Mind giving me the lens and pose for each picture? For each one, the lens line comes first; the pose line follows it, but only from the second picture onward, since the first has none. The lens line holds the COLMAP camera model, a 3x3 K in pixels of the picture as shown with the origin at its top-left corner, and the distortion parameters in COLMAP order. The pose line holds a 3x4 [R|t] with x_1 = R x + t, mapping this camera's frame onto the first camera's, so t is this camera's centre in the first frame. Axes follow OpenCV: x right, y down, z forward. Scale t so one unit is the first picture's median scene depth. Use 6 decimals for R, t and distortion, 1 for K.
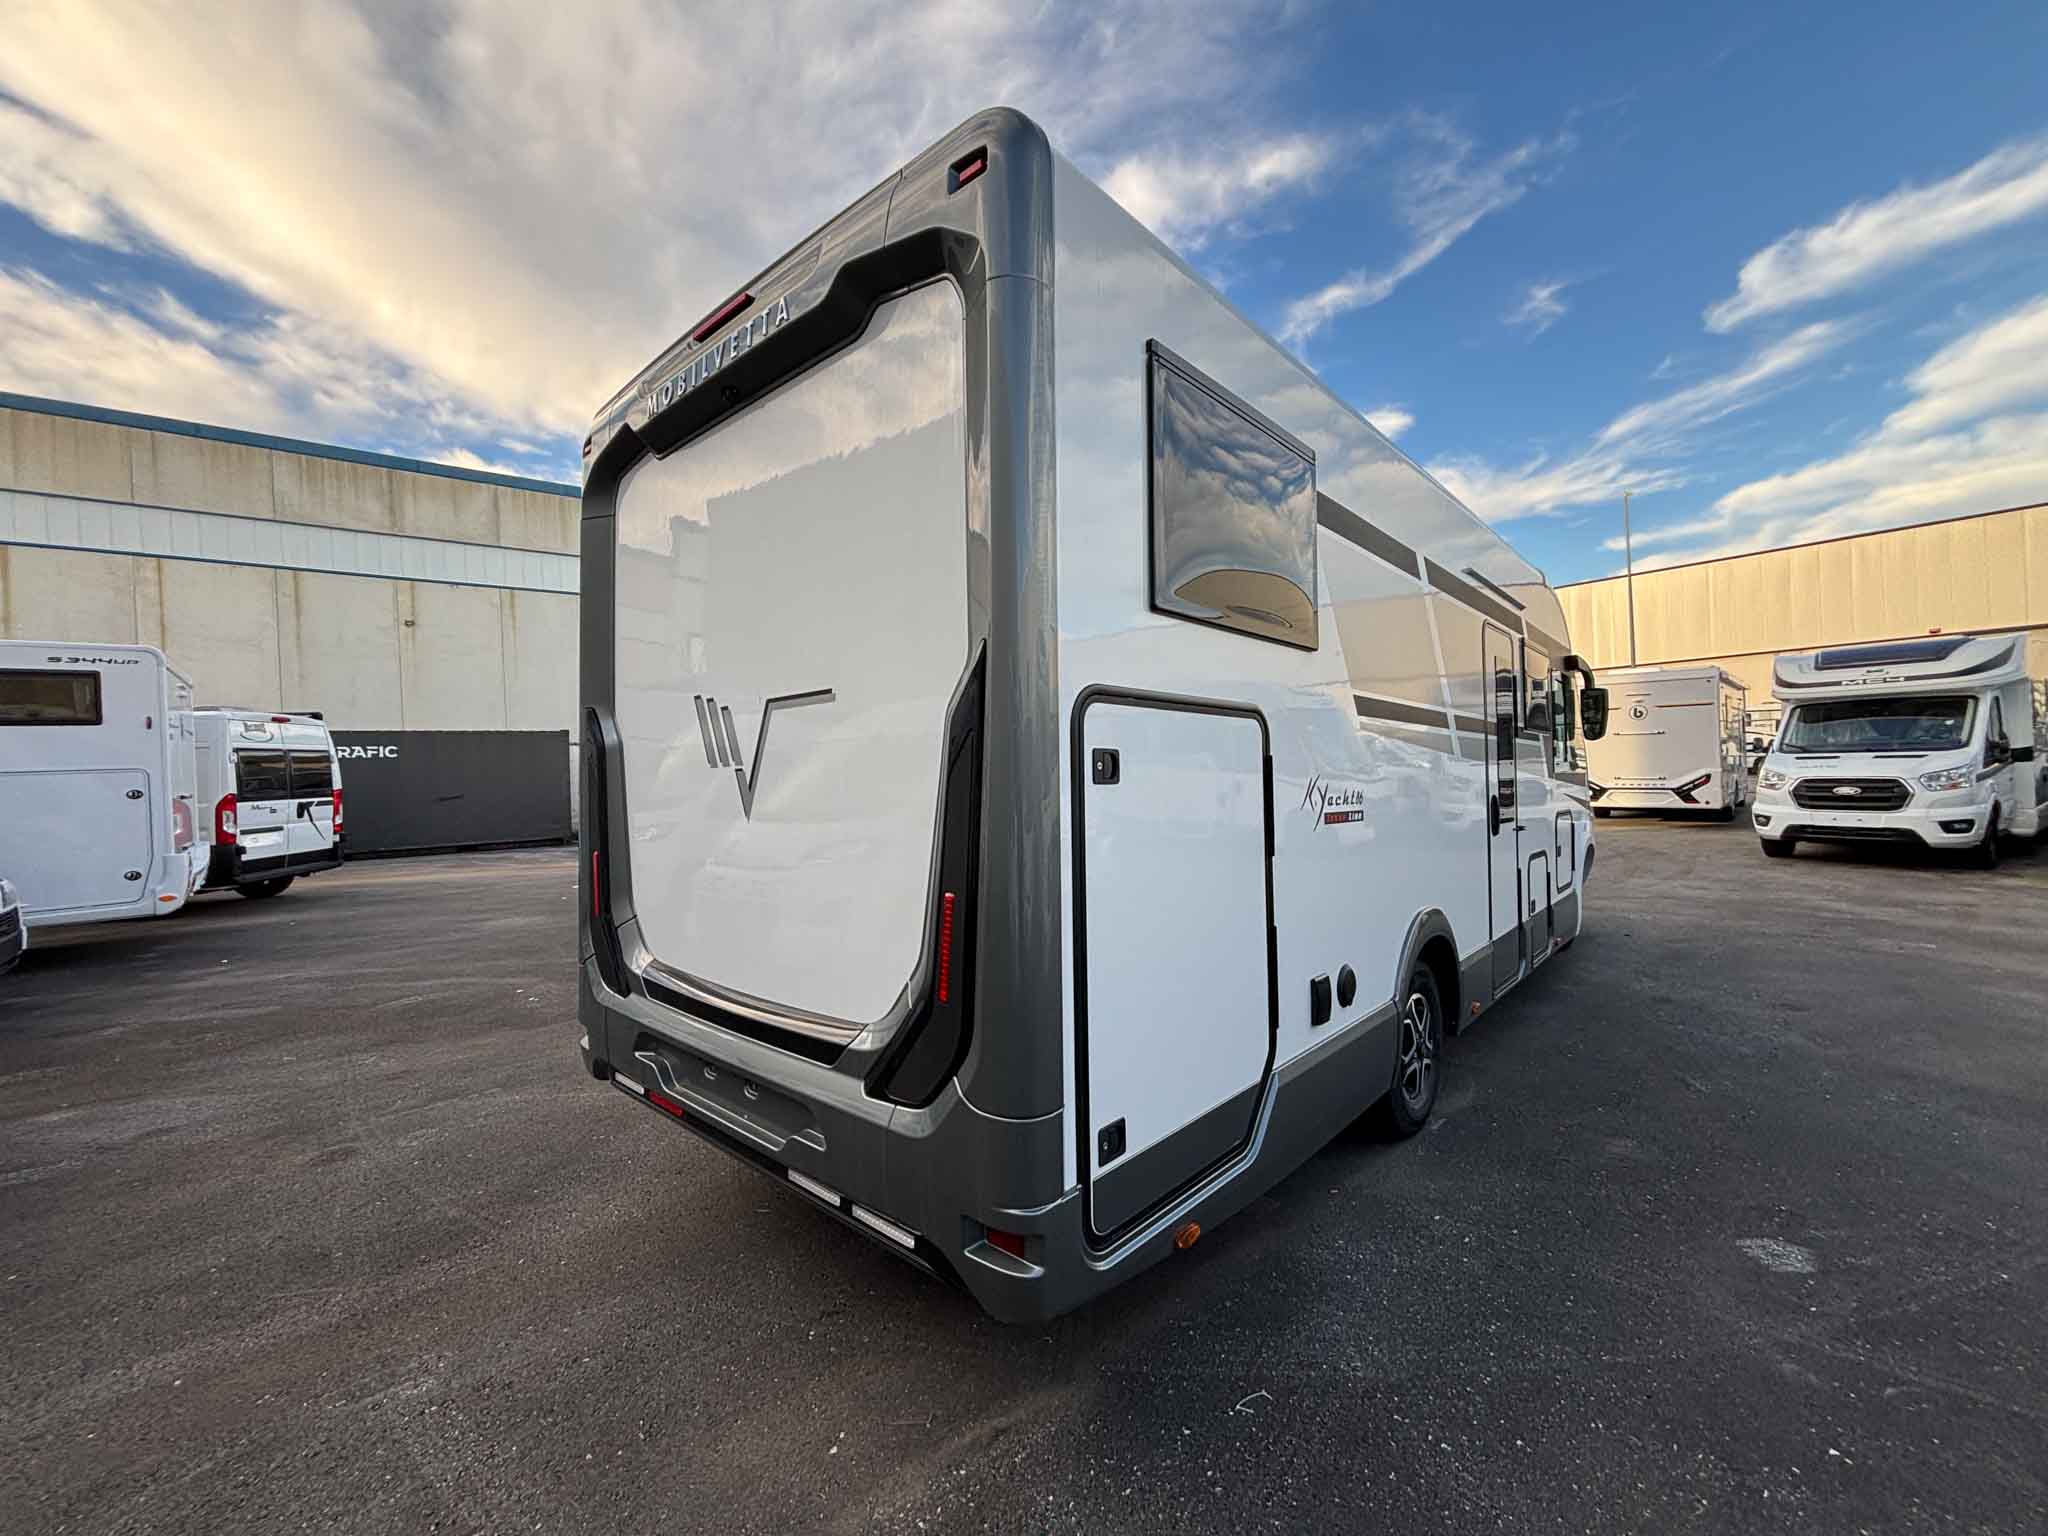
lens RADIAL K [[812.0, 0, 1021.2], [0, 812.0, 763.8], [0, 0, 1]] dist [-0.002299, -0.000037]
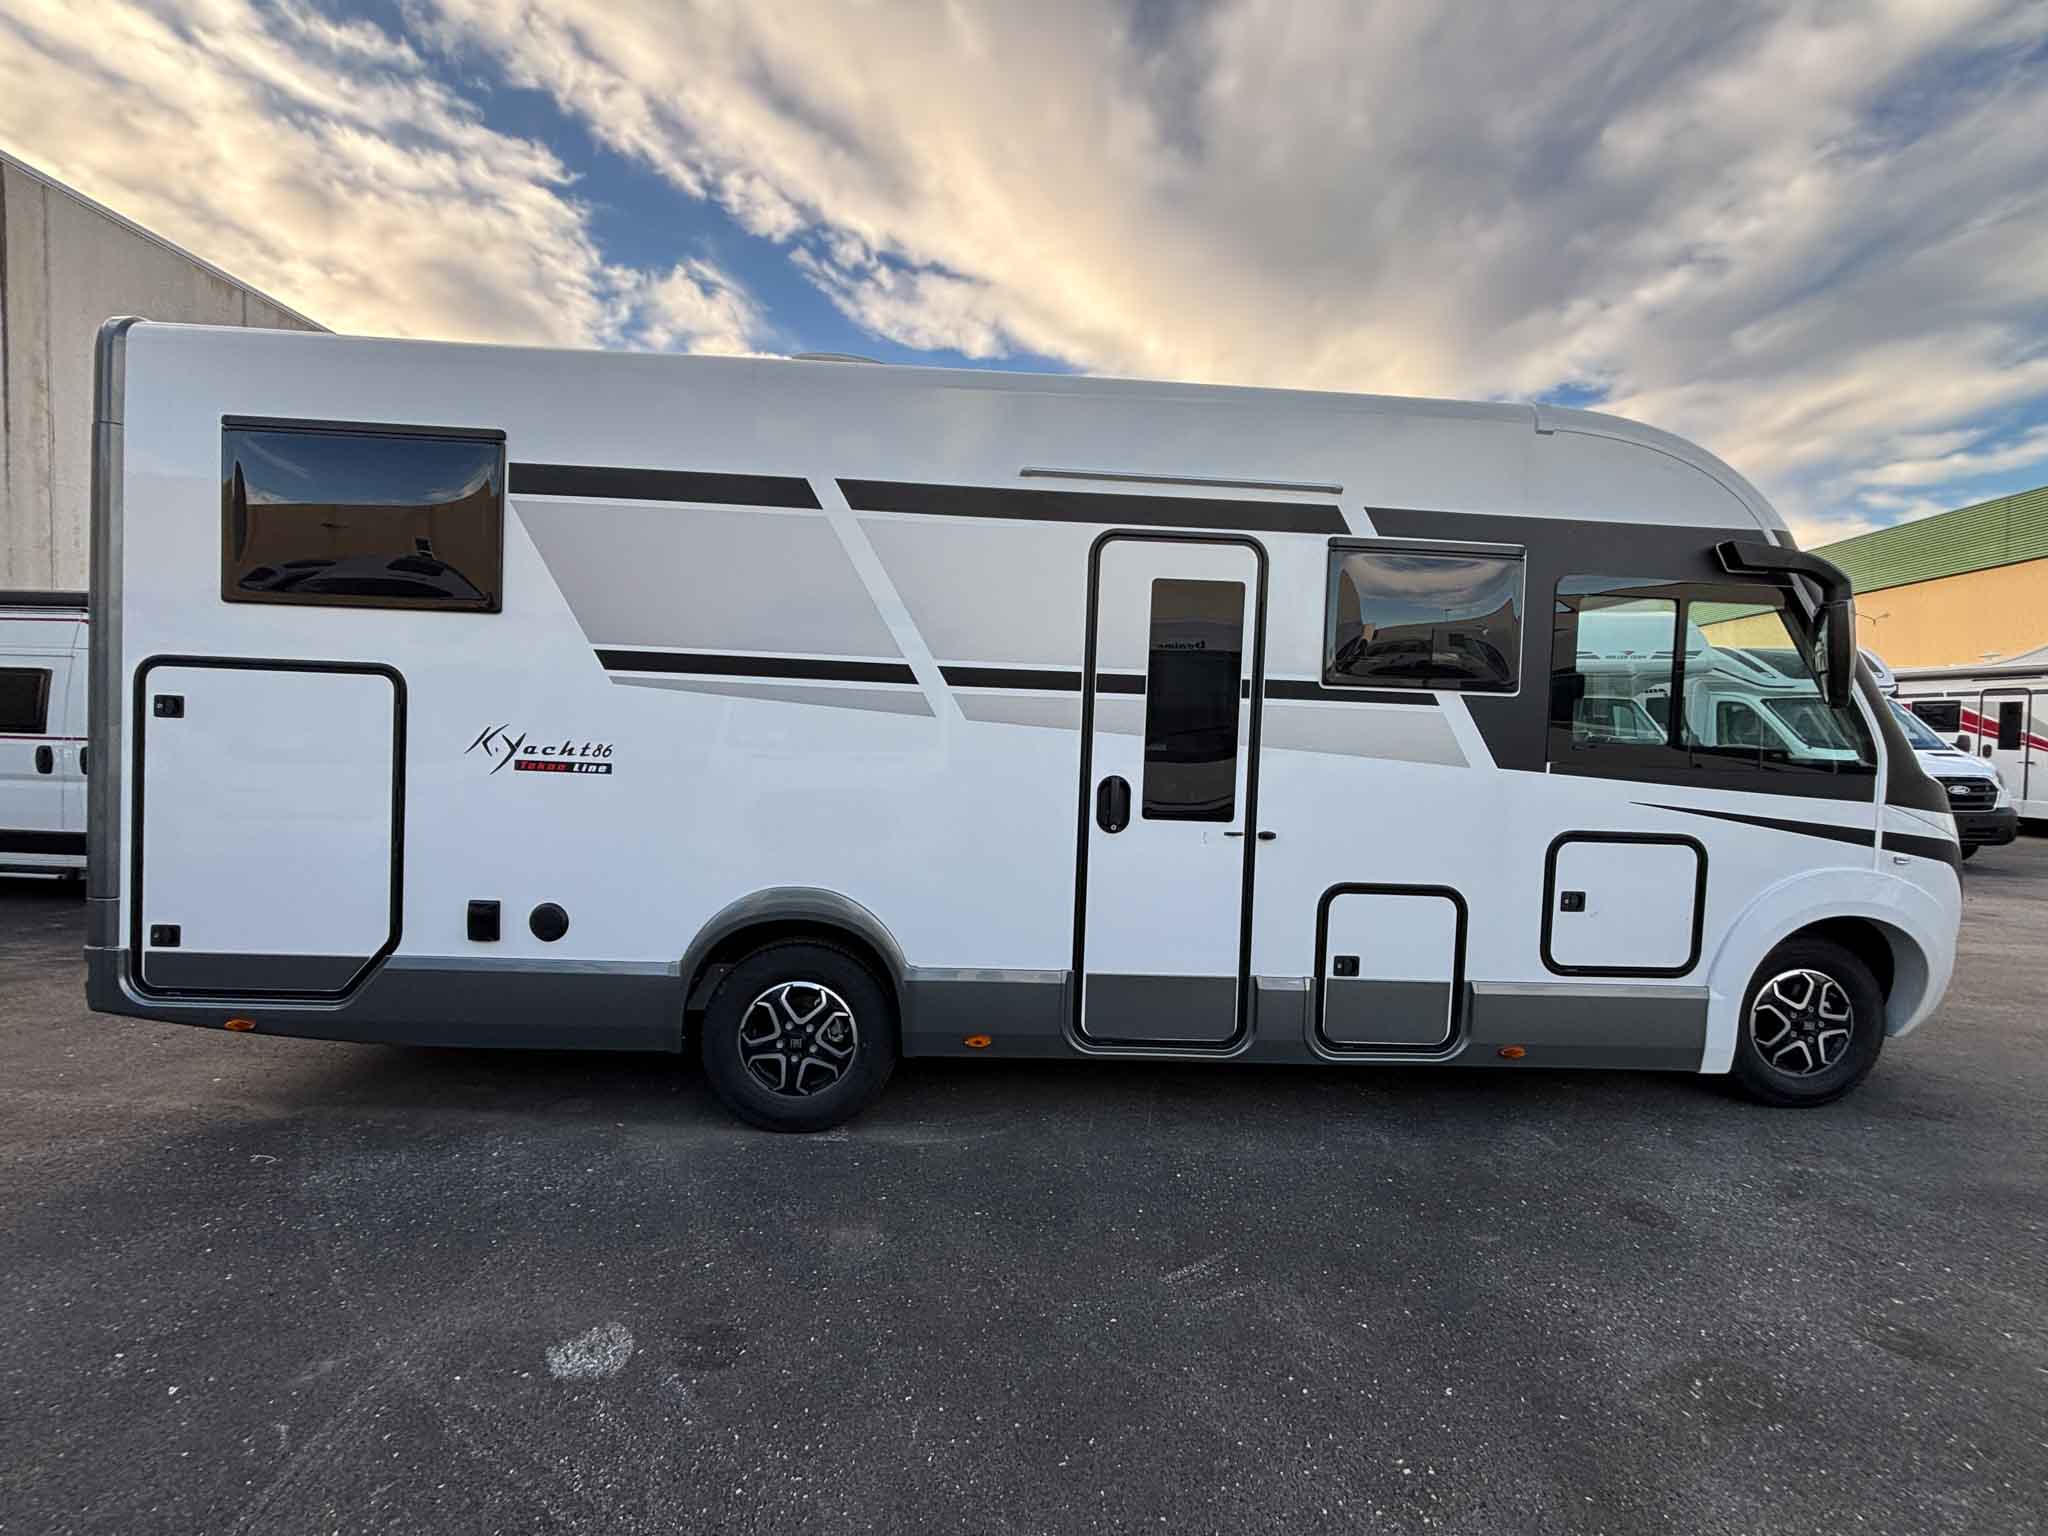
lens RADIAL K [[812.0, 0, 1021.2], [0, 812.0, 763.8], [0, 0, 1]] dist [-0.002299, -0.000037]
pose [[0.711773, 0.058019, -0.700009, 2.064664], [-0.029168, 0.998165, 0.053073, -0.015161], [0.701803, -0.017358, 0.712159, 0.882424]]
